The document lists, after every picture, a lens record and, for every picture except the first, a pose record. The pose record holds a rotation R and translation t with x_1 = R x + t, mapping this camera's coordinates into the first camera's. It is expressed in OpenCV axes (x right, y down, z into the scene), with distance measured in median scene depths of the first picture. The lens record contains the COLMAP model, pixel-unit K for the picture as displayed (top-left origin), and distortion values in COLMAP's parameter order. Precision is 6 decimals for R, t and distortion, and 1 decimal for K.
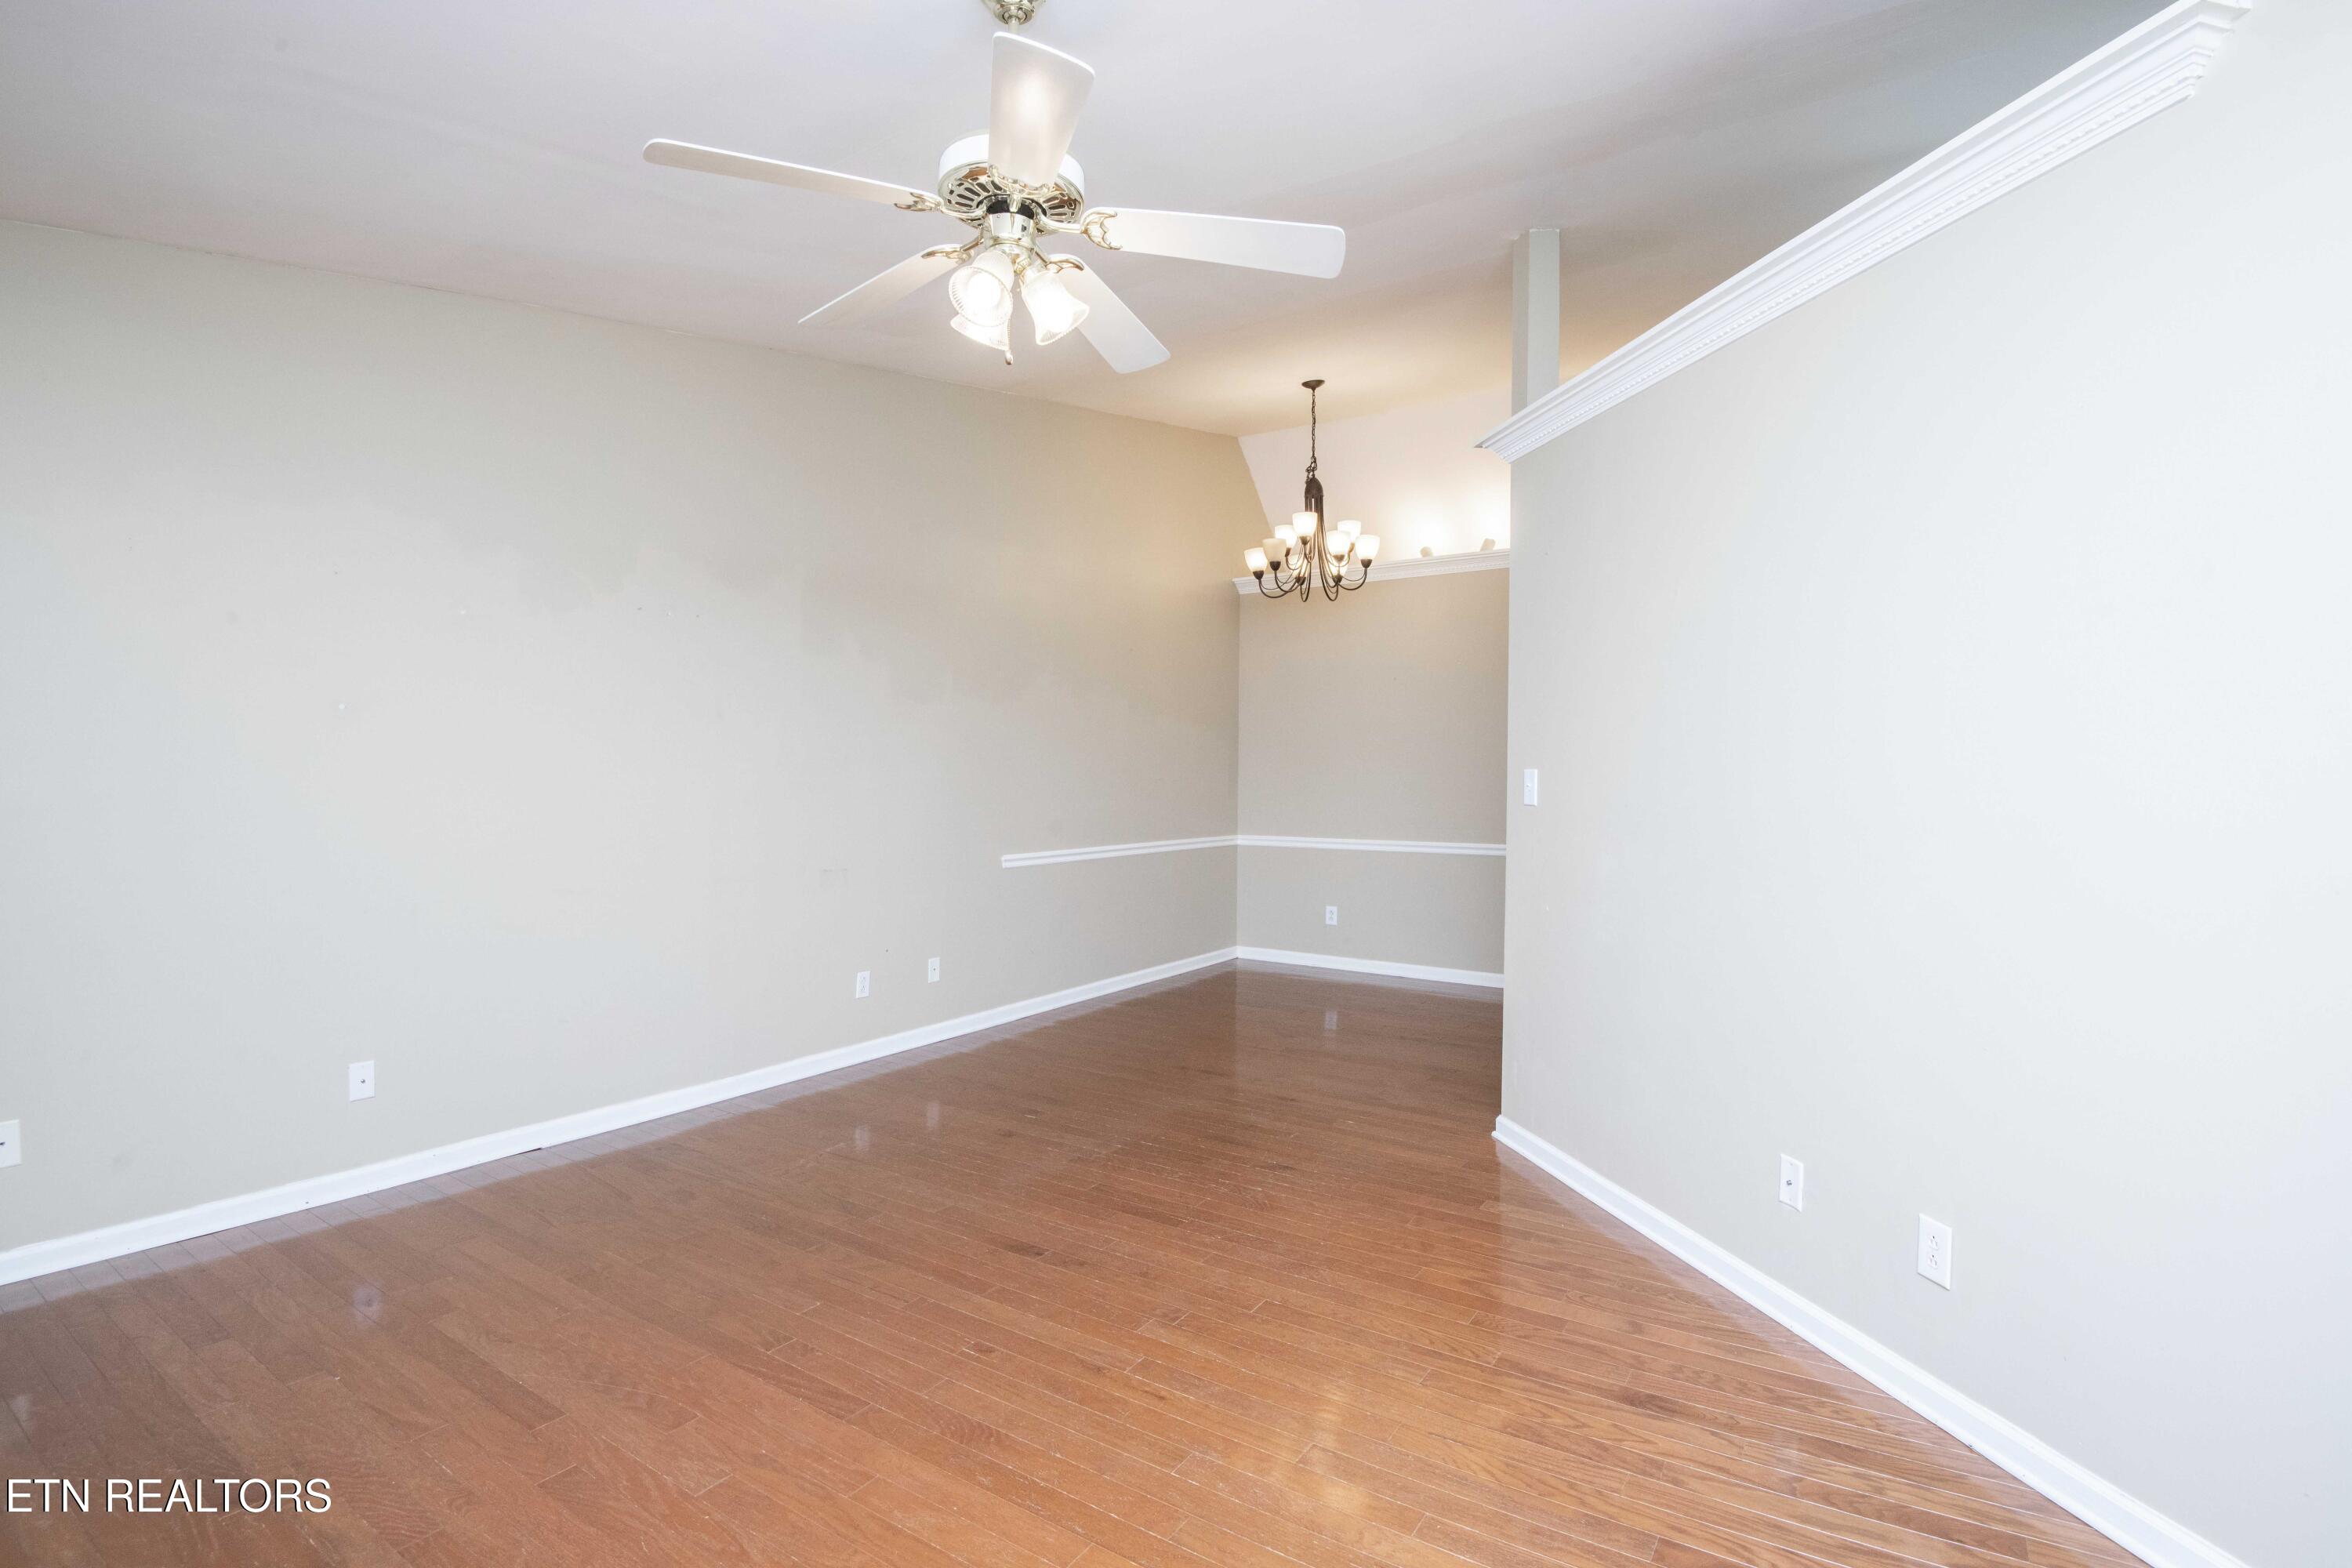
lens RADIAL K [[1085.6, 0, 1187.6], [0, 1085.6, 793.4], [0, 0, 1]] dist [-0.019393, -0.014879]
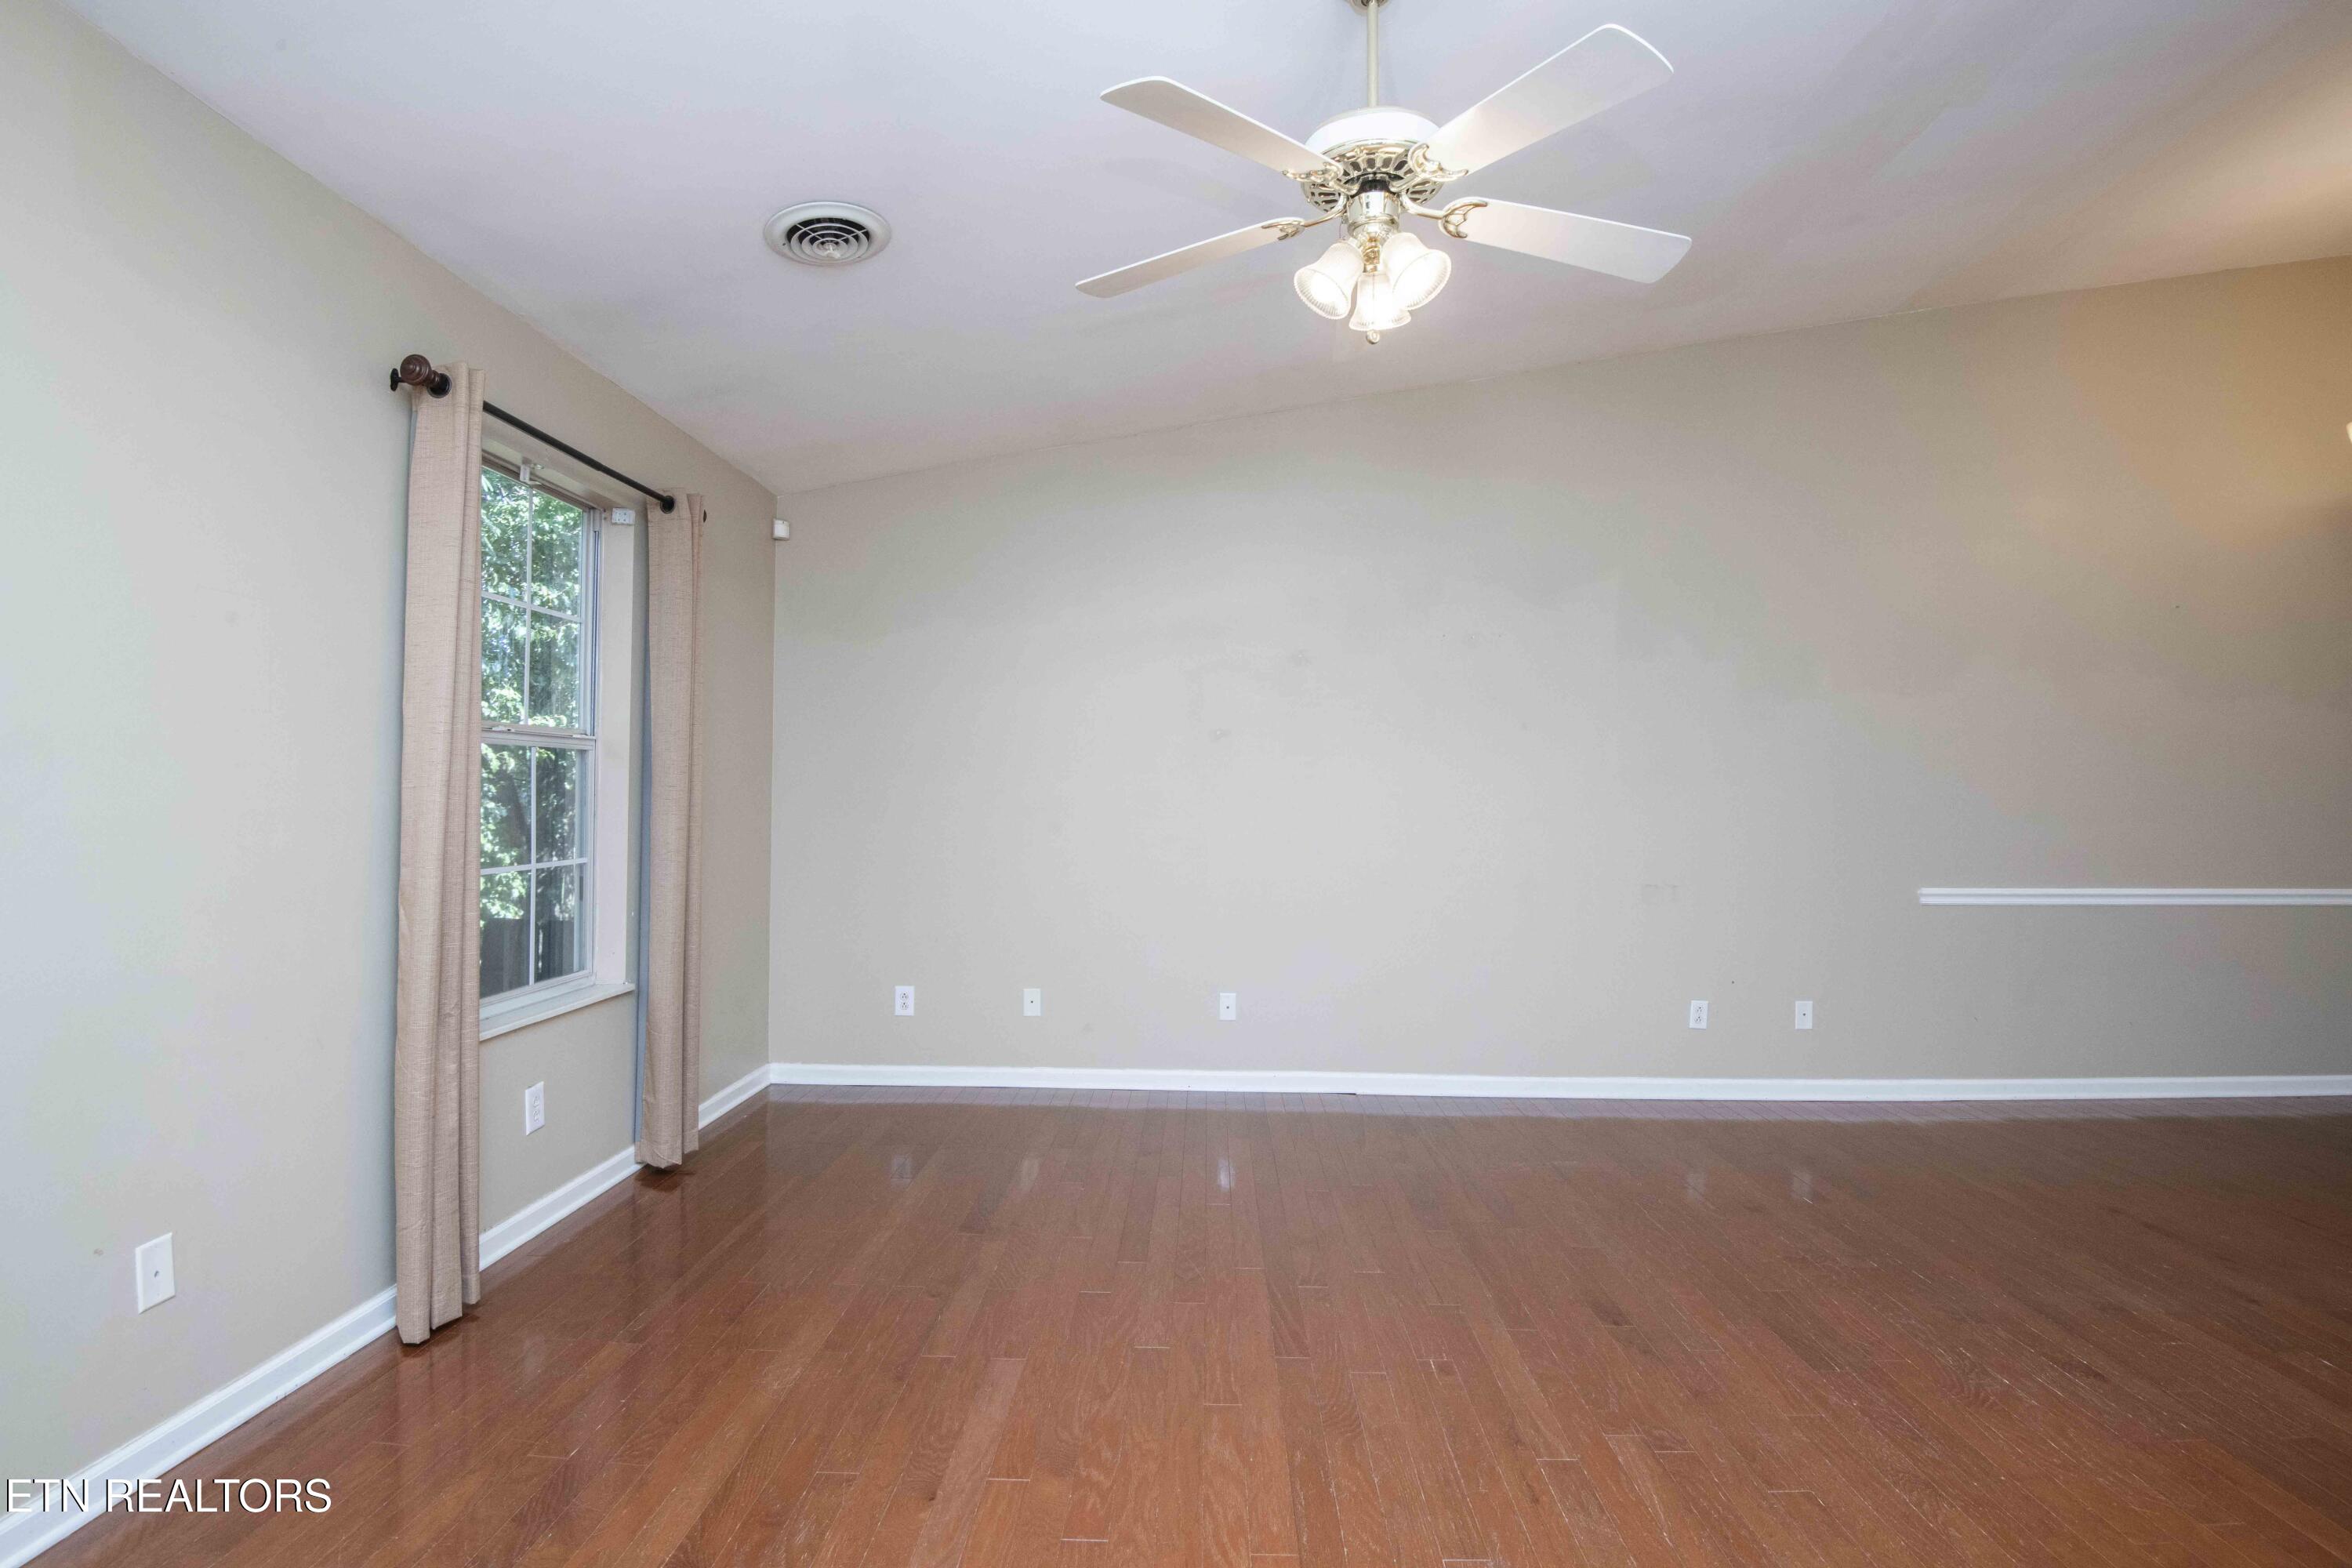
lens RADIAL K [[1085.6, 0, 1175.6], [0, 1085.6, 788.0], [0, 0, 1]] dist [-0.019393, -0.014879]
pose [[0.523659, -0.007492, -0.851895, 0.371447], [-0.024199, 0.999427, -0.023665, 0.027944], [0.851584, 0.033007, 0.523178, 0.220689]]
